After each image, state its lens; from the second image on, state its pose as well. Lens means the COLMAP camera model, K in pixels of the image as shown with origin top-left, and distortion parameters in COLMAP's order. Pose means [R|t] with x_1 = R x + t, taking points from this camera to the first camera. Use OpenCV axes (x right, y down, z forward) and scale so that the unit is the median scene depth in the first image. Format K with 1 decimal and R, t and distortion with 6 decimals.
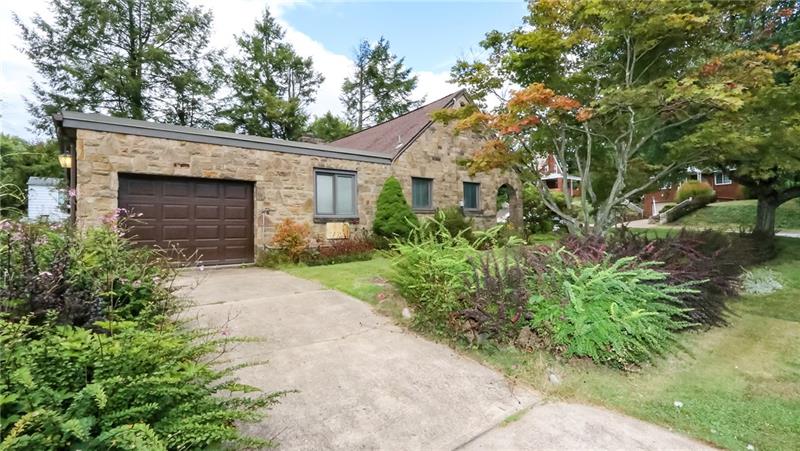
lens RADIAL K [[370.7, 0, 409.6], [0, 370.7, 224.7], [0, 0, 1]] dist [0.001527, -0.000045]
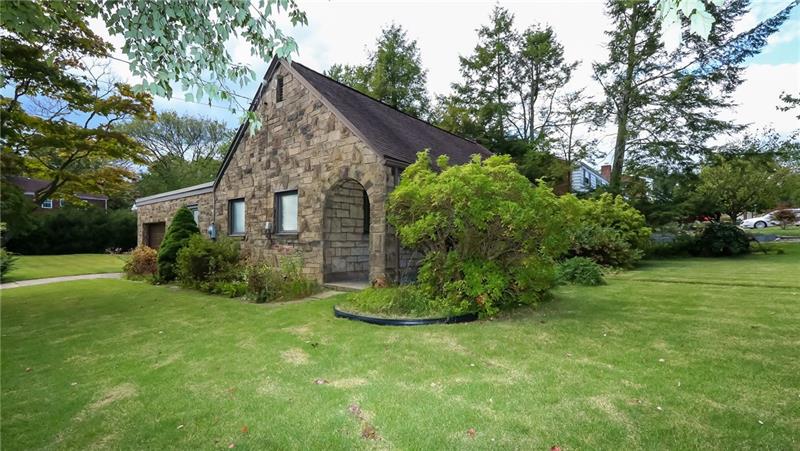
lens RADIAL K [[370.7, 0, 409.6], [0, 370.7, 224.7], [0, 0, 1]] dist [0.001527, -0.000045]
pose [[0.198646, -0.017923, -0.979907, 0.998684], [0.012242, 0.999800, -0.015805, -0.049556], [0.979995, -0.008856, 0.198826, 1.276536]]
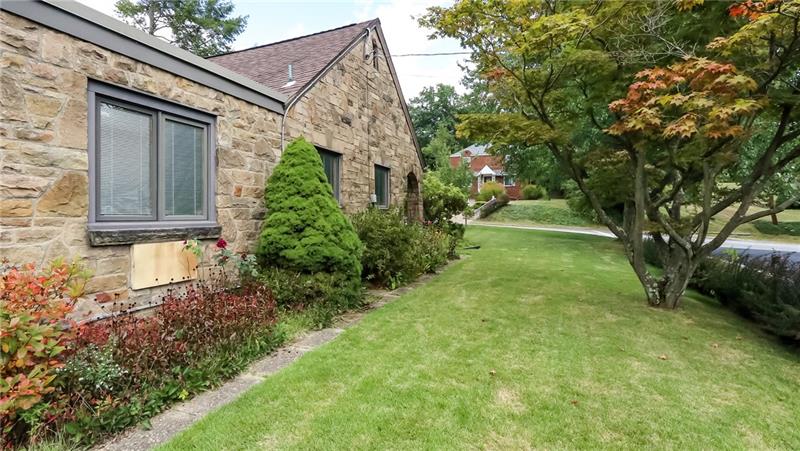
lens RADIAL K [[370.0, 0, 402.0], [0, 370.0, 215.6], [0, 0, 1]] dist [0.000386, -0.000353]
pose [[0.870855, 0.015611, 0.491293, -0.147075], [-0.018731, 0.999824, 0.001433, -0.032434], [-0.491184, -0.010450, 0.870993, 0.480642]]
